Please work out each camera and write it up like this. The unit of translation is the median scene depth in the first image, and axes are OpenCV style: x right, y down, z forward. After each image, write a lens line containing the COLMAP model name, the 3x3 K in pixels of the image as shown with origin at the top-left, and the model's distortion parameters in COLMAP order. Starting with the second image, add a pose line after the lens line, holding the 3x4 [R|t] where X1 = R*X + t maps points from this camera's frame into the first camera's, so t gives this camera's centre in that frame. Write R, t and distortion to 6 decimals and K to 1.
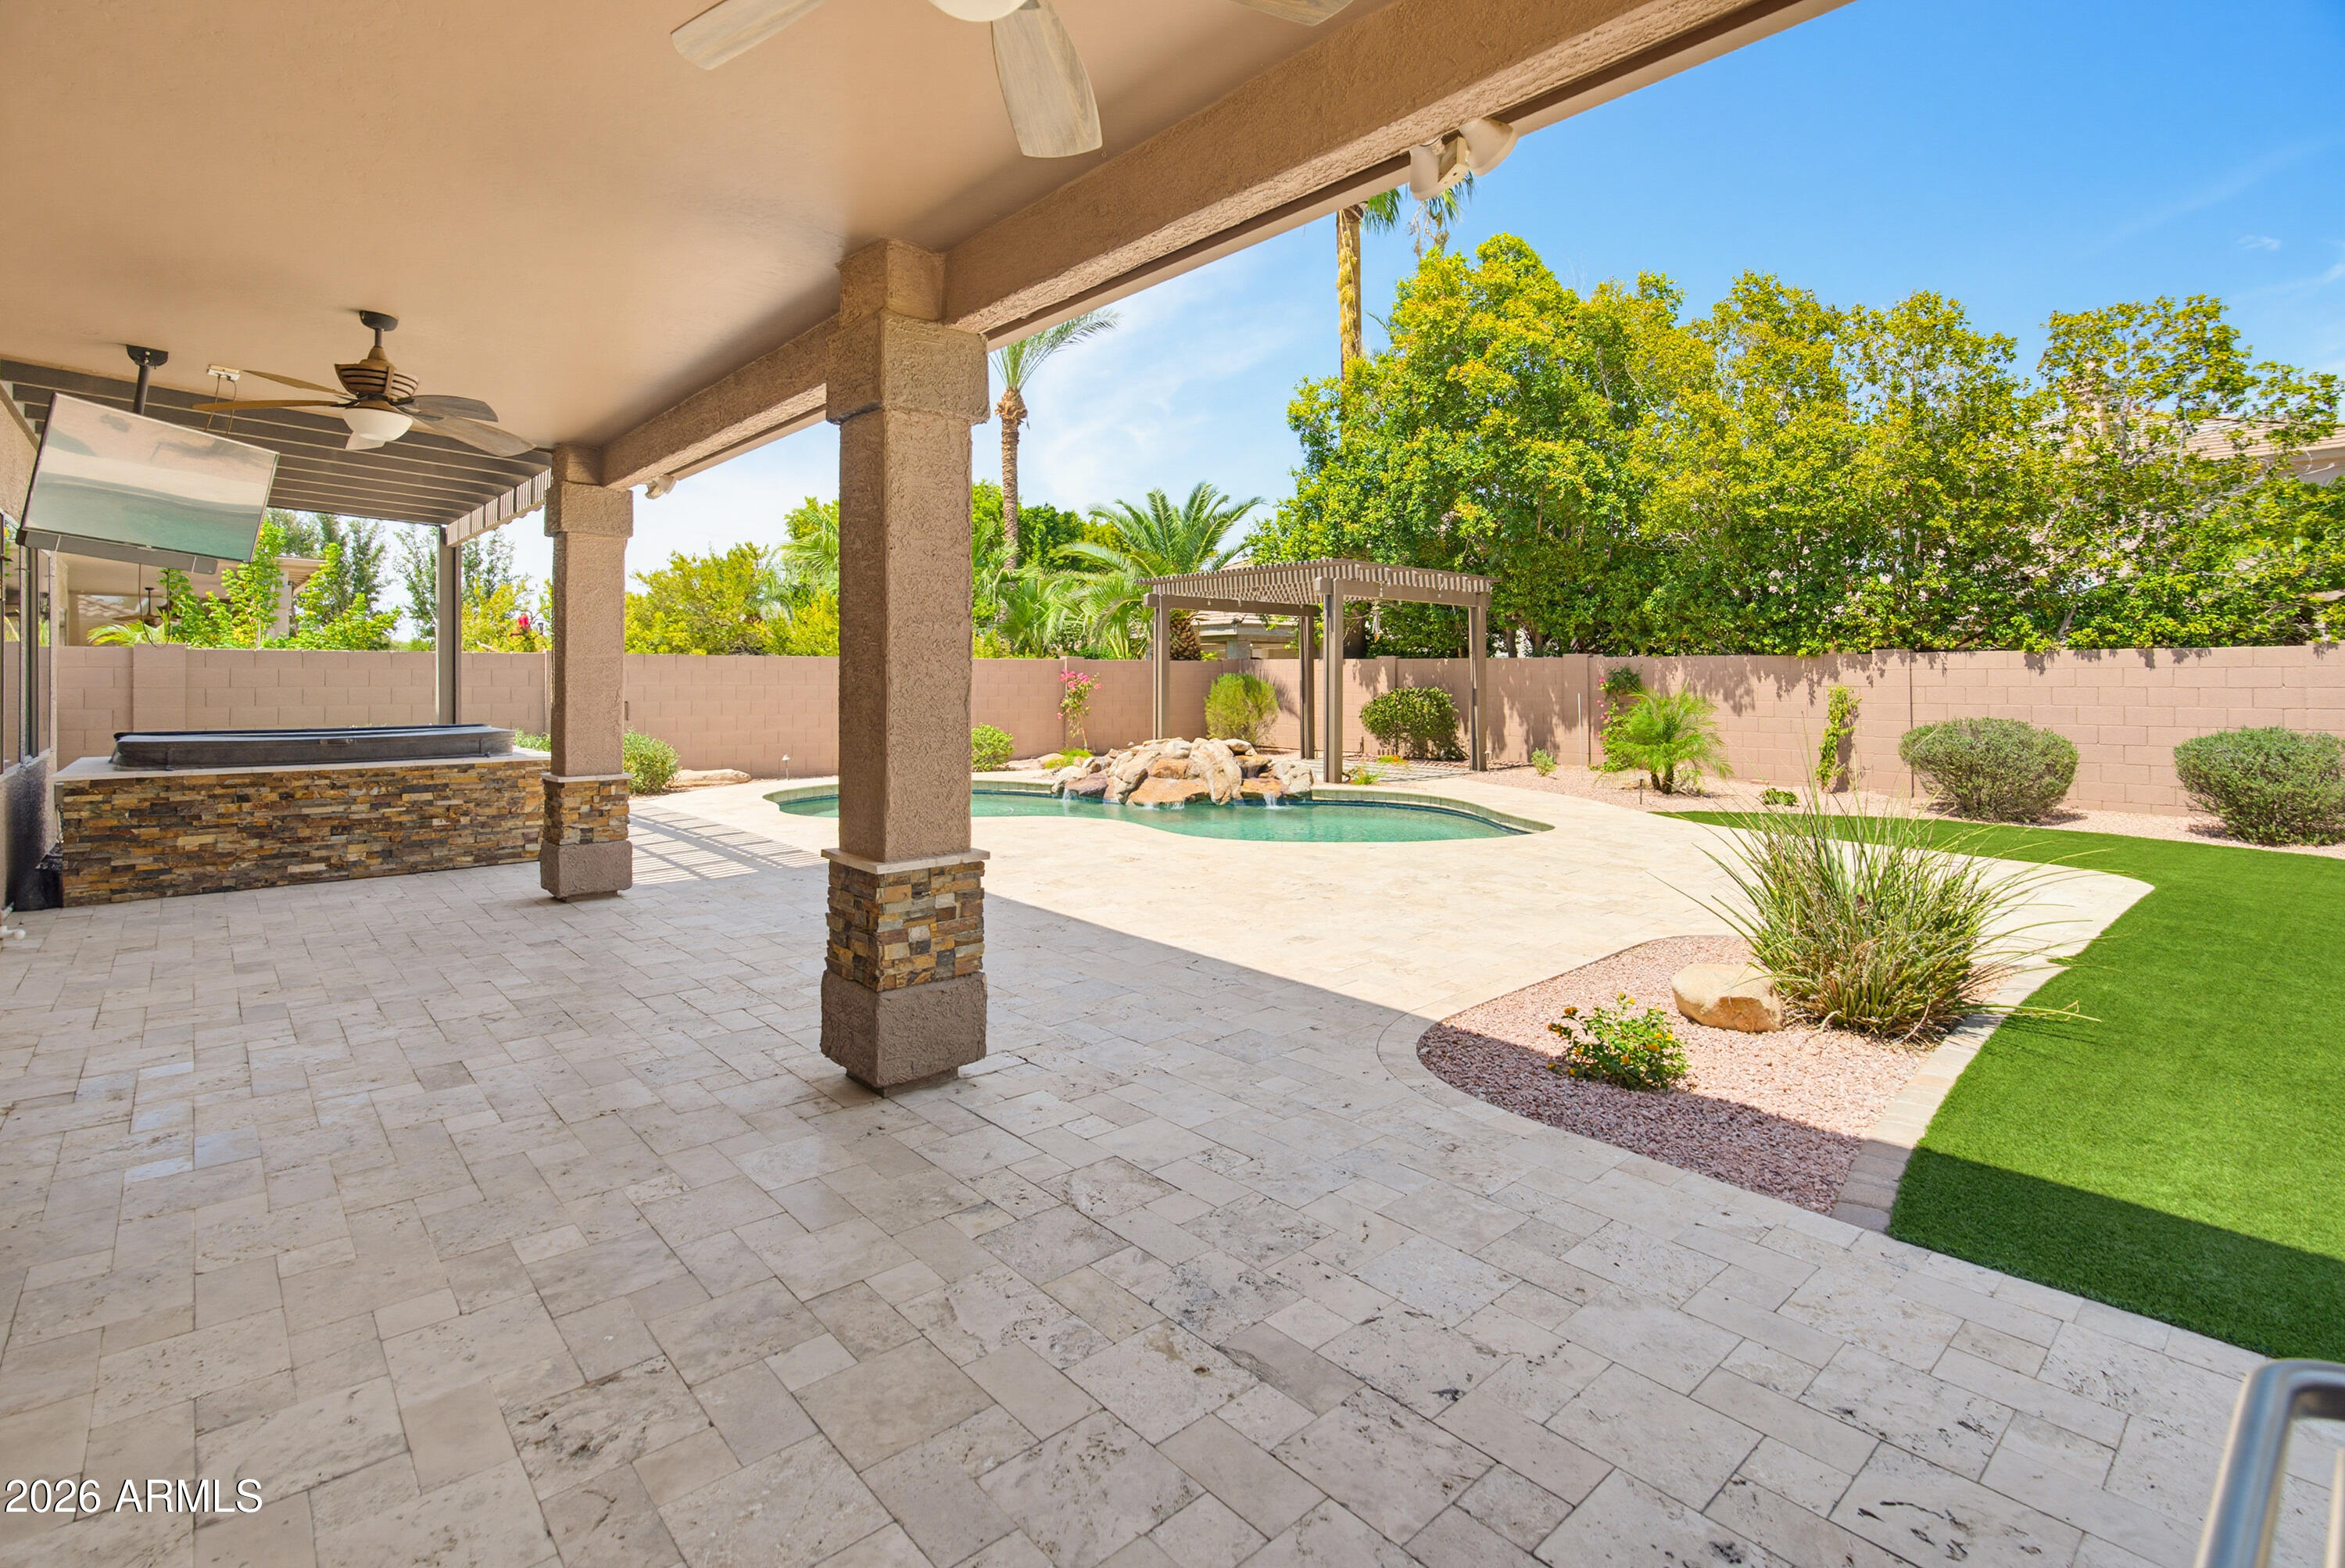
lens RADIAL K [[1111.1, 0, 1172.3], [0, 1111.1, 663.7], [0, 0, 1]] dist [0.000867, 0.000346]
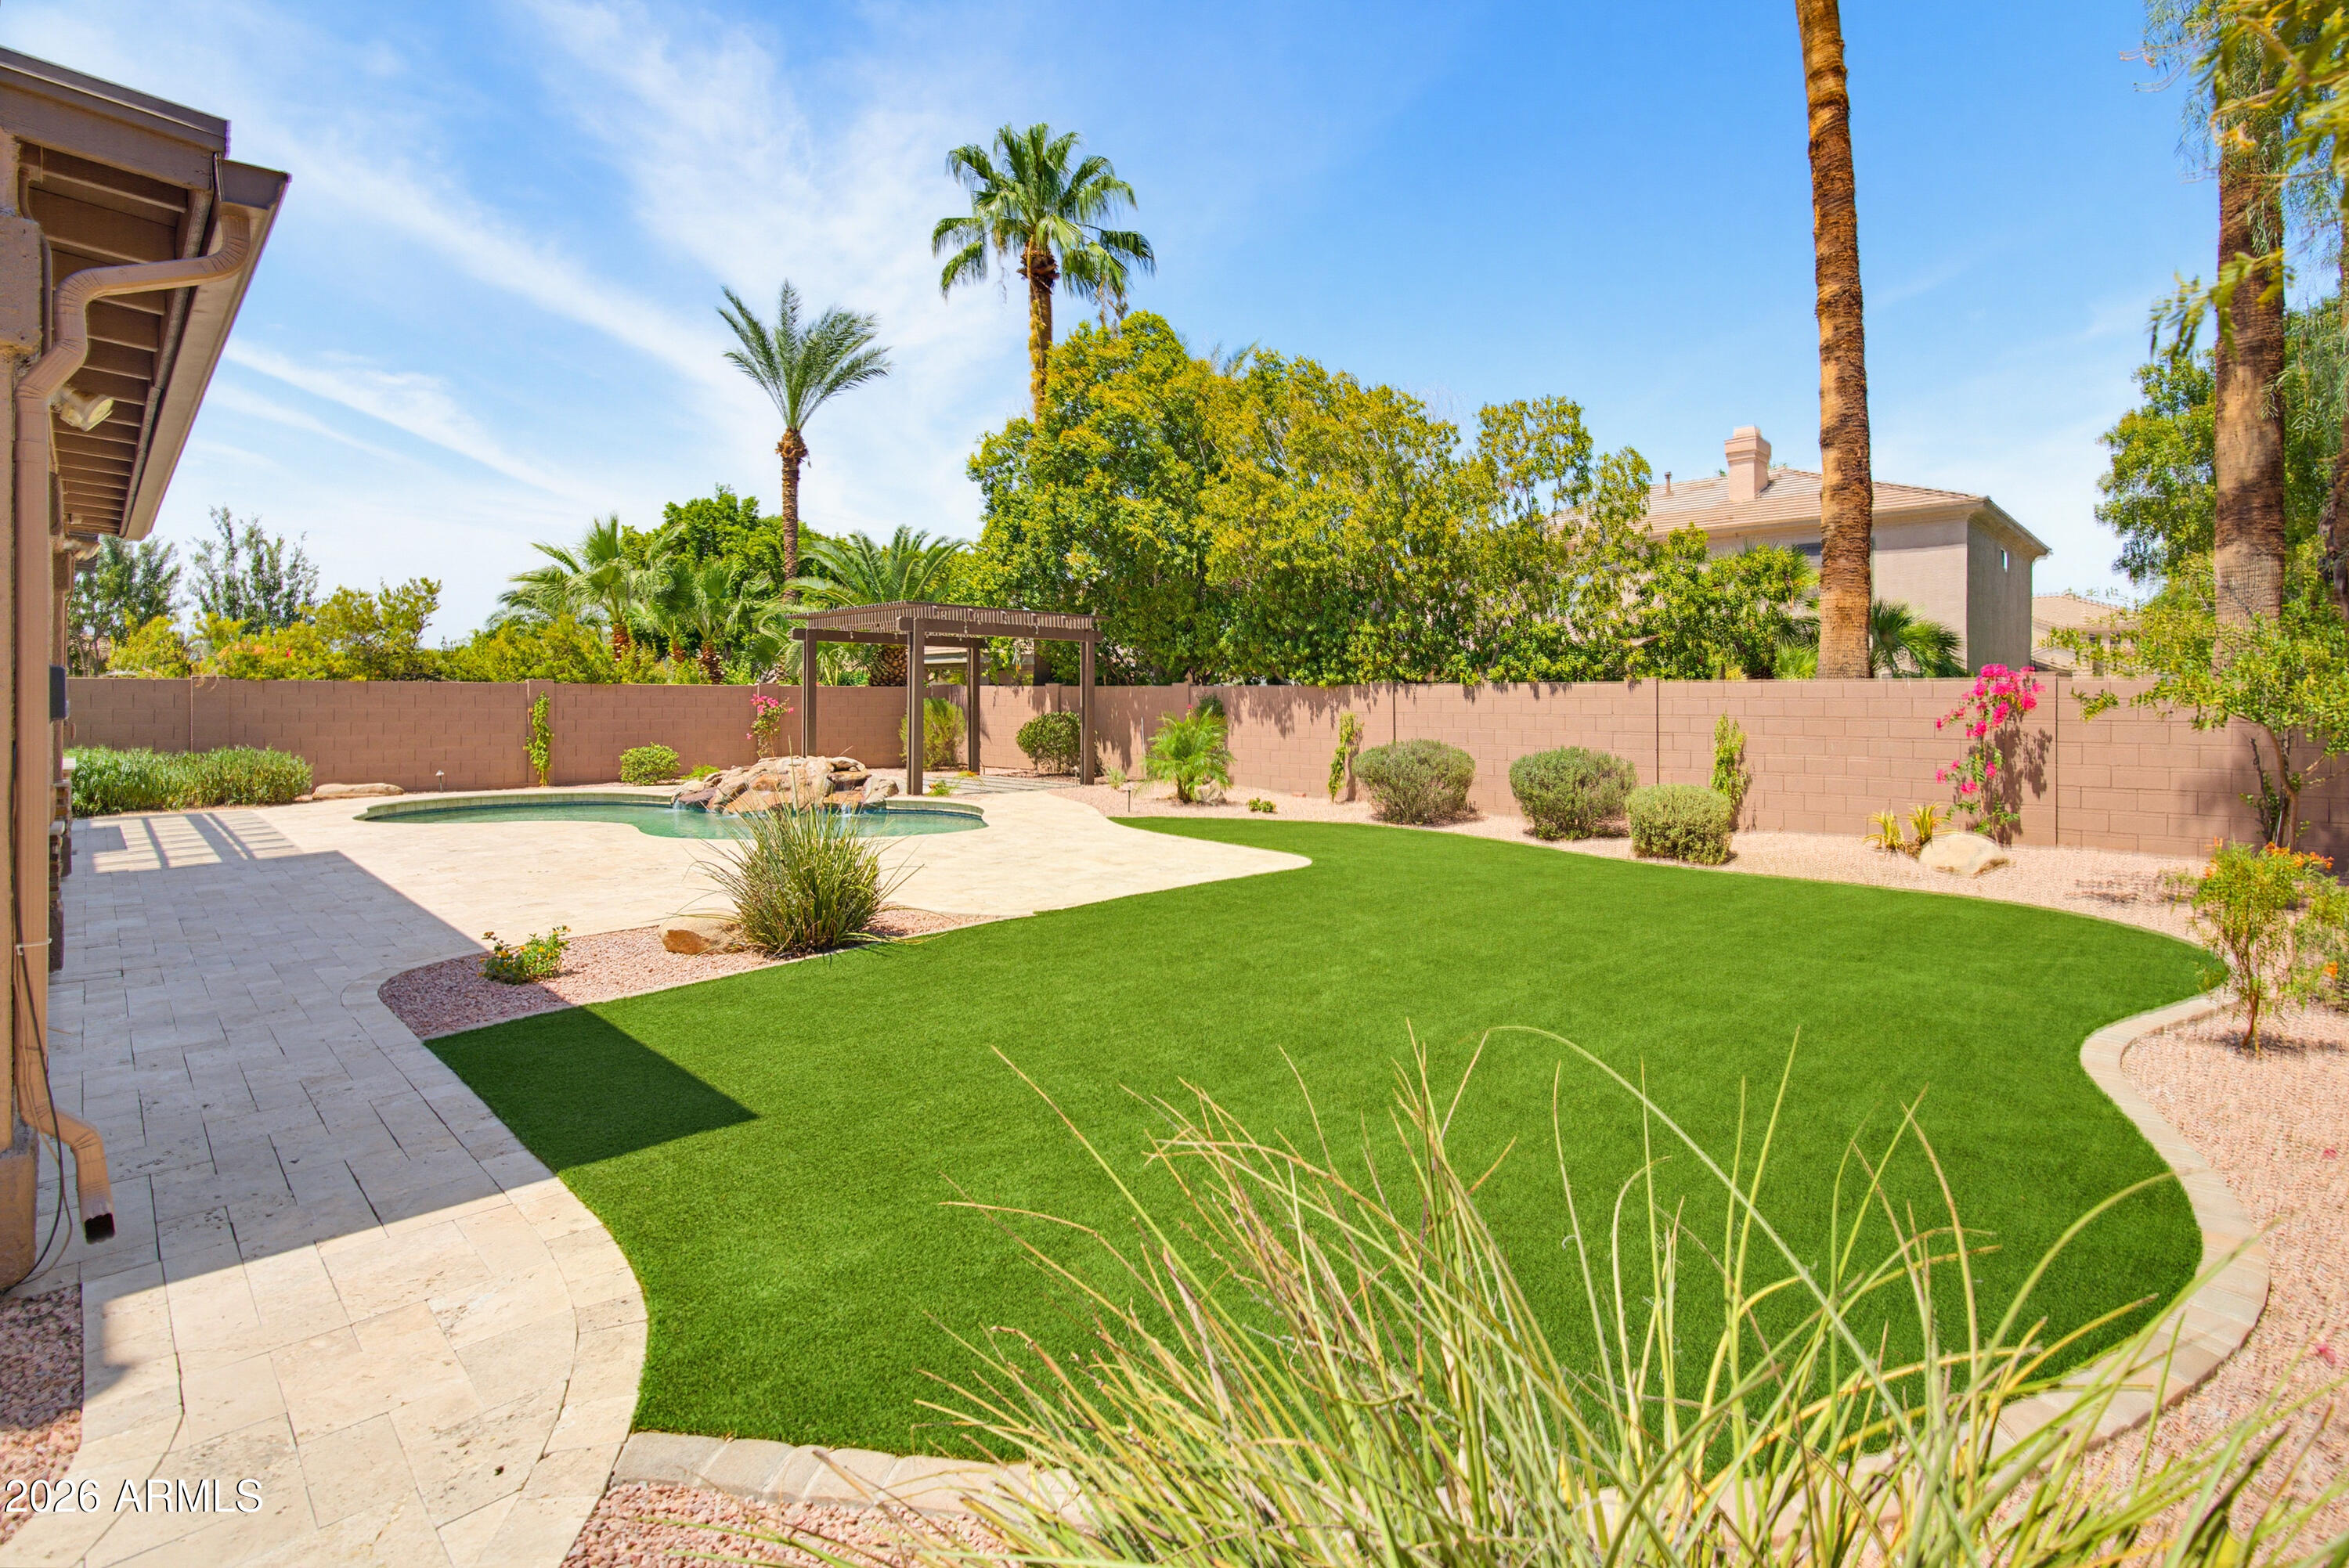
lens RADIAL K [[1090.3, 0, 1176.5], [0, 1090.3, 692.8], [0, 0, 1]] dist [0.001164, 0.000313]
pose [[0.998091, 0.004685, 0.061590, 0.317764], [-0.005132, 0.999962, 0.007113, -0.007338], [-0.061554, -0.007416, 0.998076, -0.136477]]
